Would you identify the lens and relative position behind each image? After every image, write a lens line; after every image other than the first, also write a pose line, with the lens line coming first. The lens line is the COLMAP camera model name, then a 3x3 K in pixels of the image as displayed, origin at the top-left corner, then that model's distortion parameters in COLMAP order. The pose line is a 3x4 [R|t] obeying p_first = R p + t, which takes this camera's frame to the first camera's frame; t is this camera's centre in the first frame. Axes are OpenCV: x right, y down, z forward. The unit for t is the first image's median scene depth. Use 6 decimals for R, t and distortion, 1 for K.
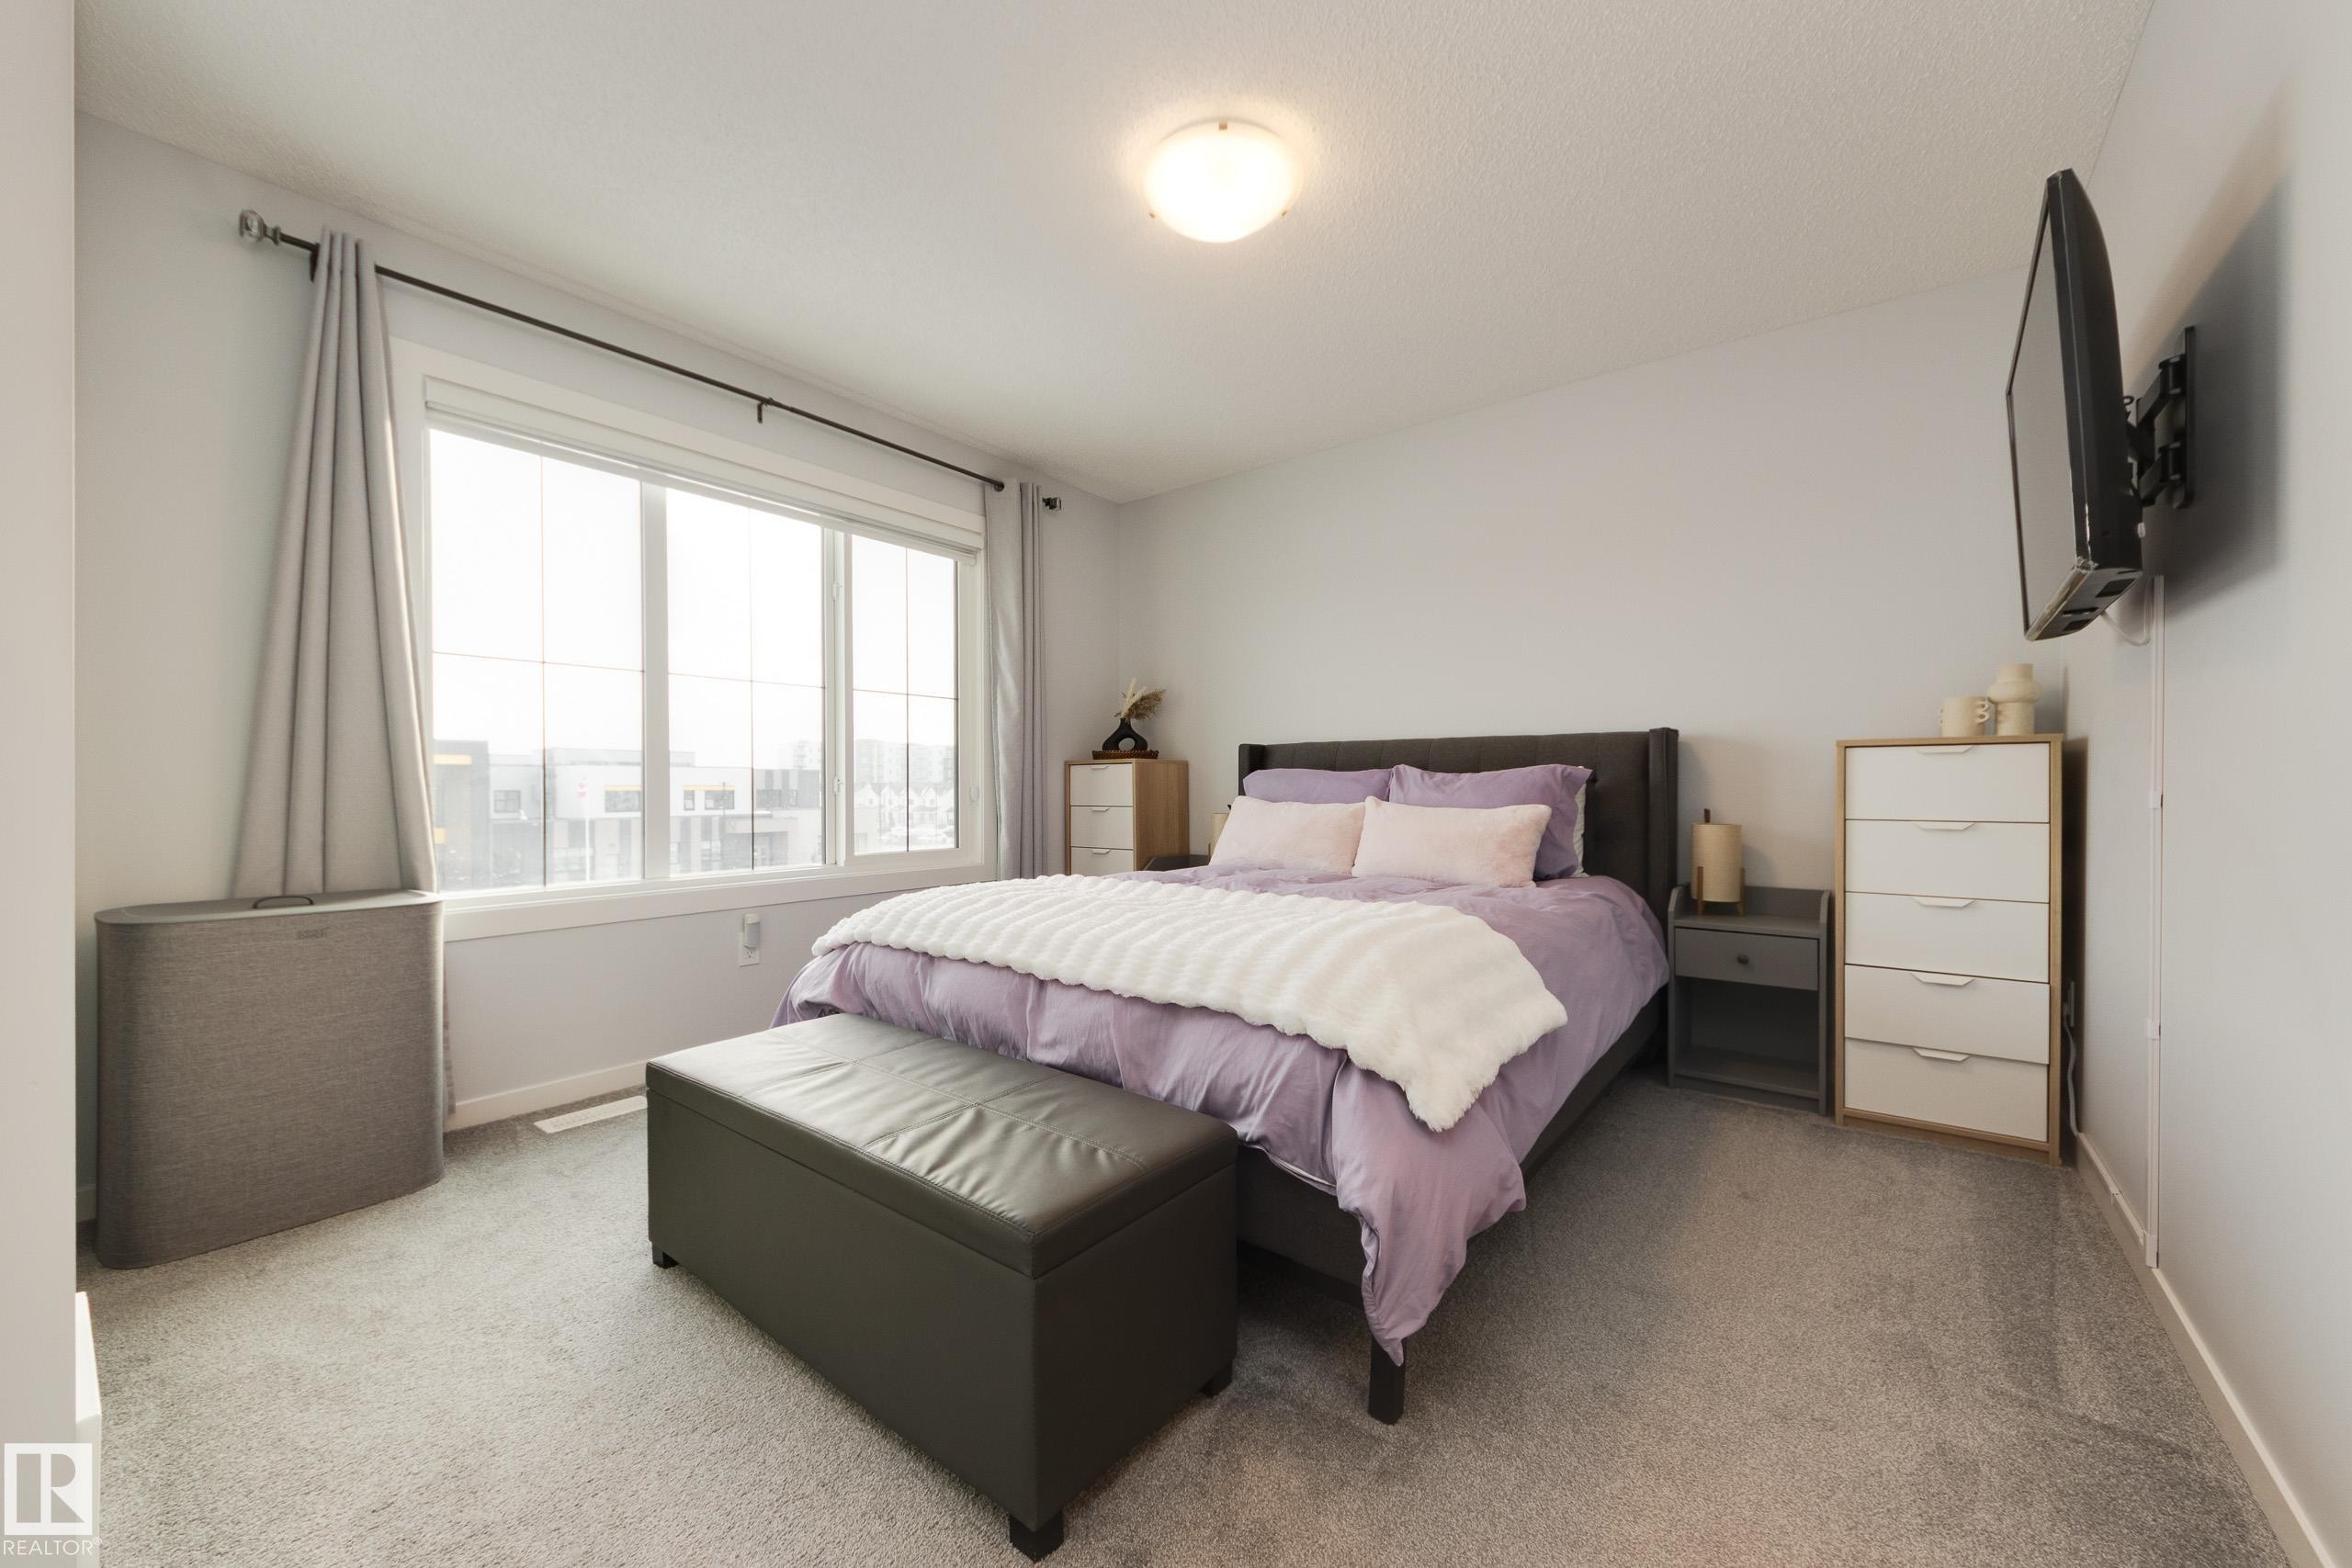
lens RADIAL K [[886.0, 0, 1178.0], [0, 886.0, 801.8], [0, 0, 1]] dist [-0.000117, -0.000135]
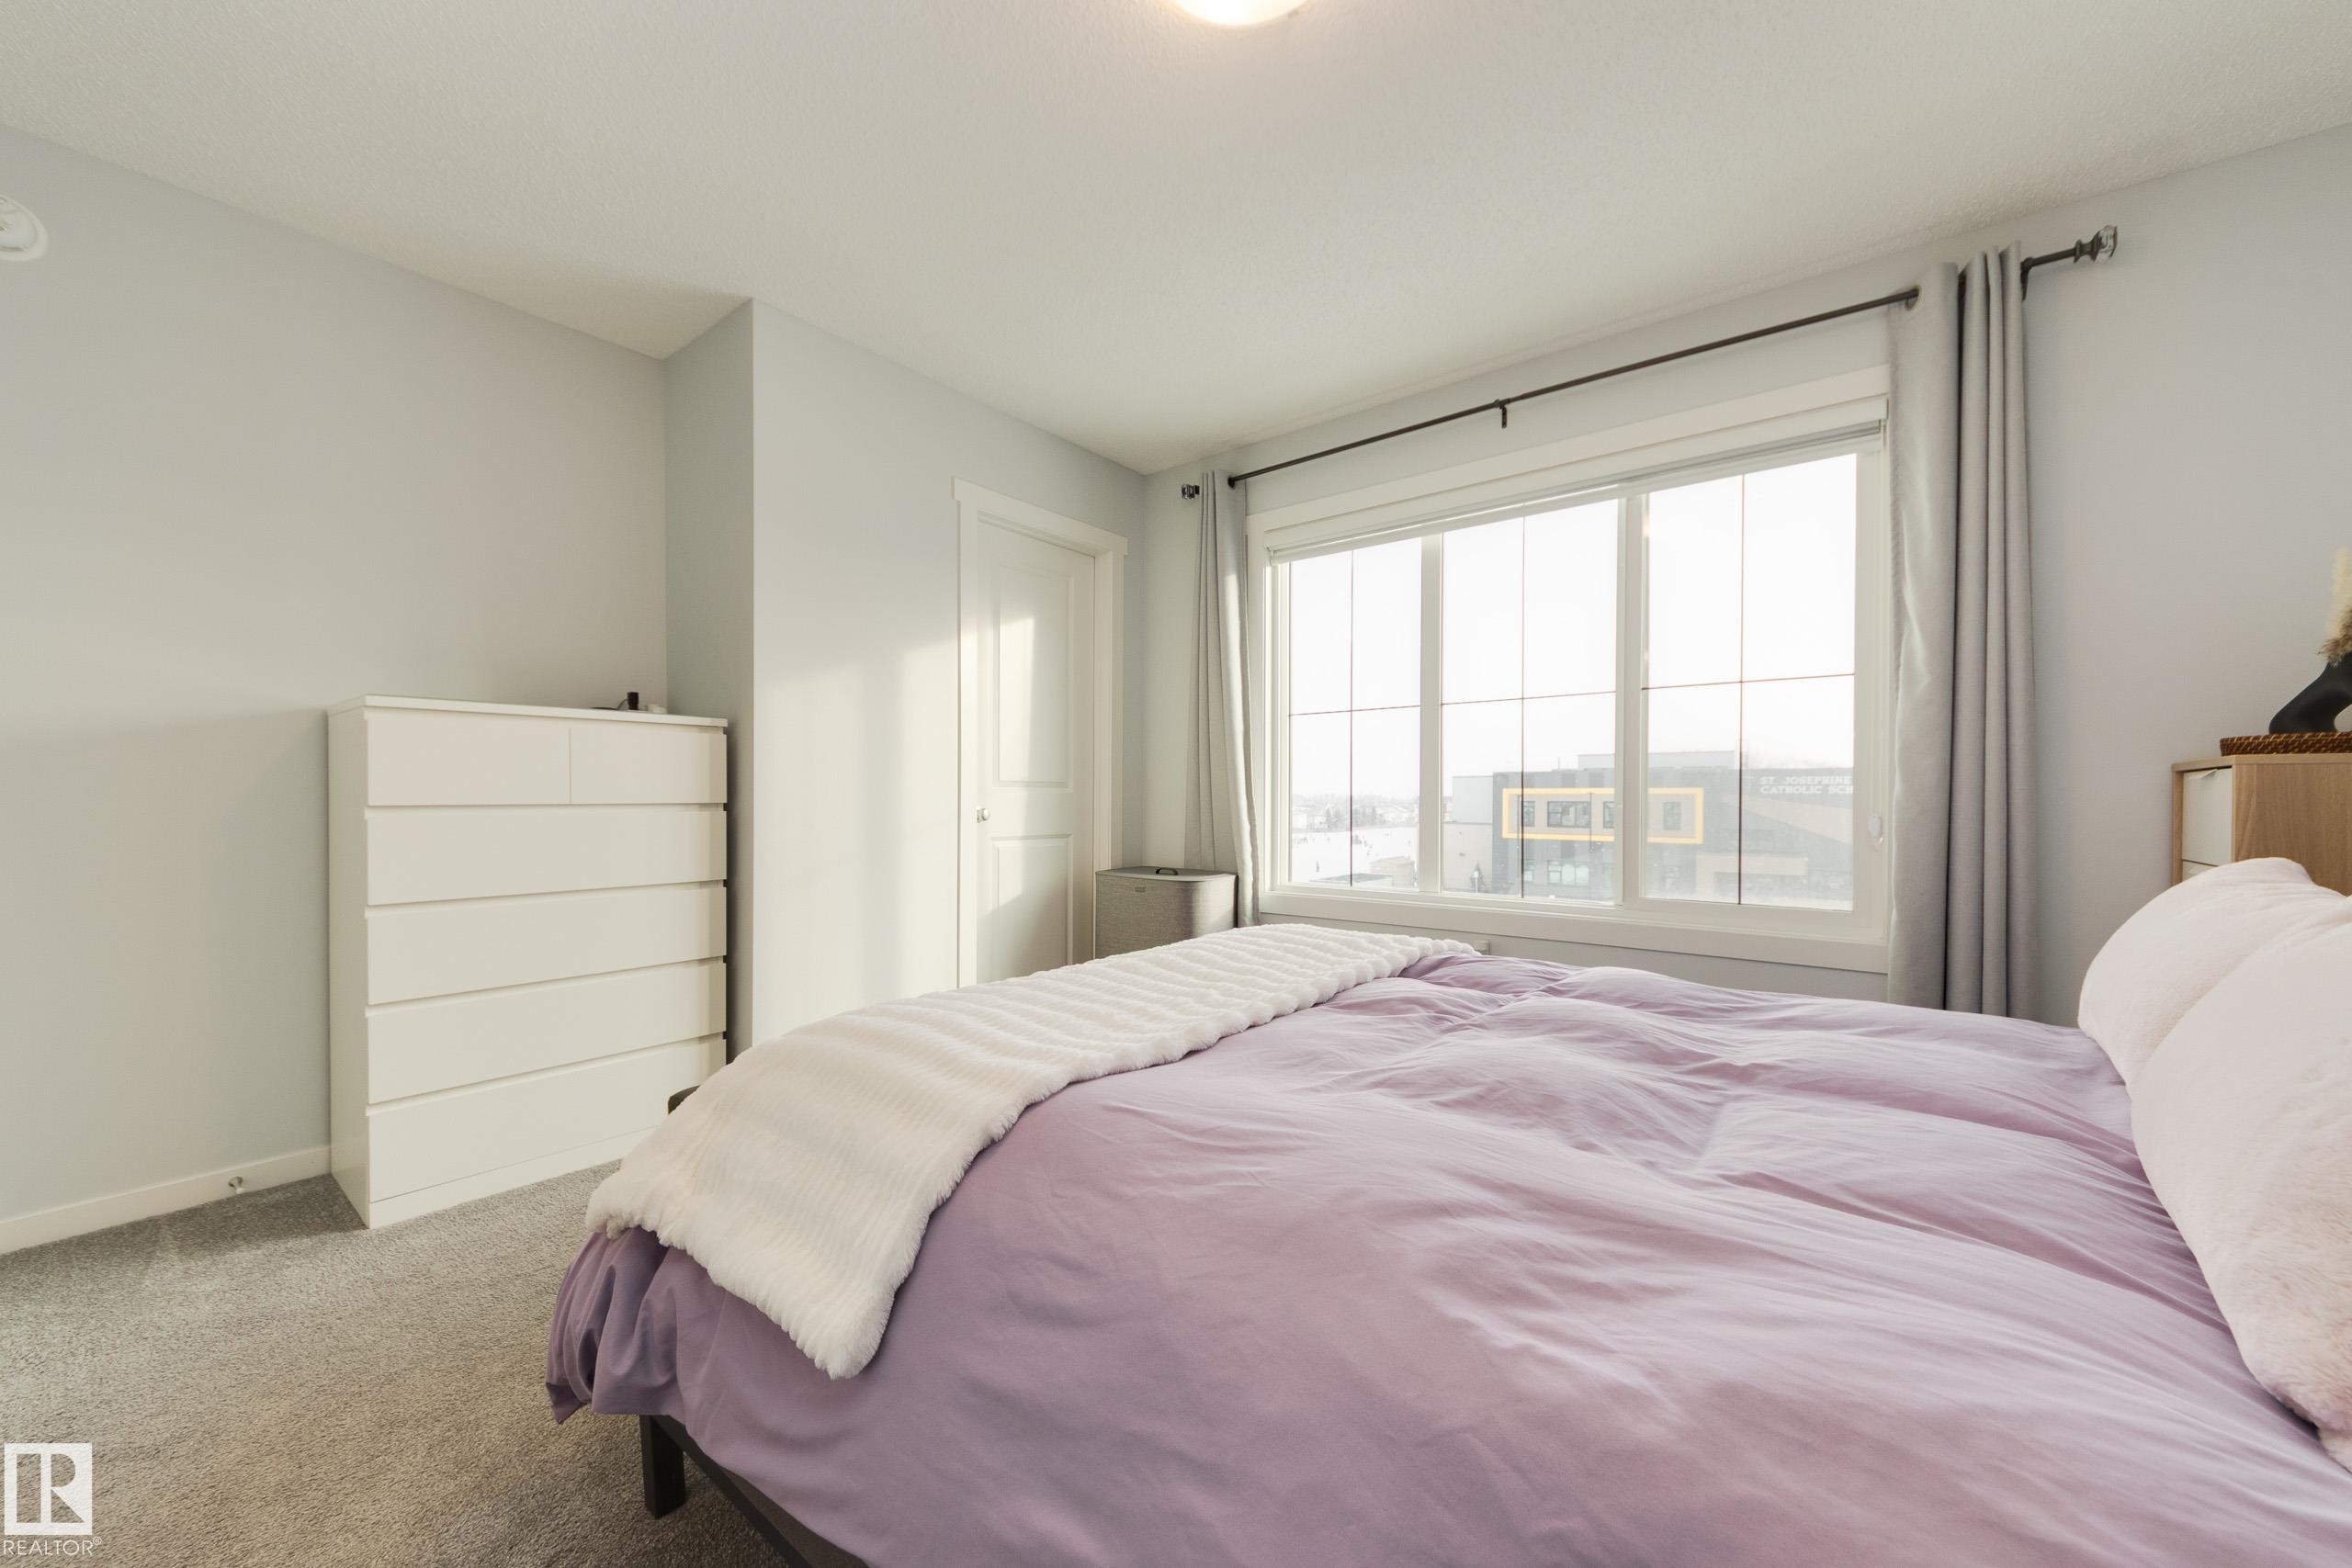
lens RADIAL K [[886.0, 0, 1178.0], [0, 886.0, 801.8], [0, 0, 1]] dist [-0.000117, -0.000135]
pose [[-0.019522, 0.004032, -0.999801, 0.426500], [-0.020922, 0.999771, 0.004440, -0.020430], [0.999590, 0.021005, -0.019433, 0.590957]]
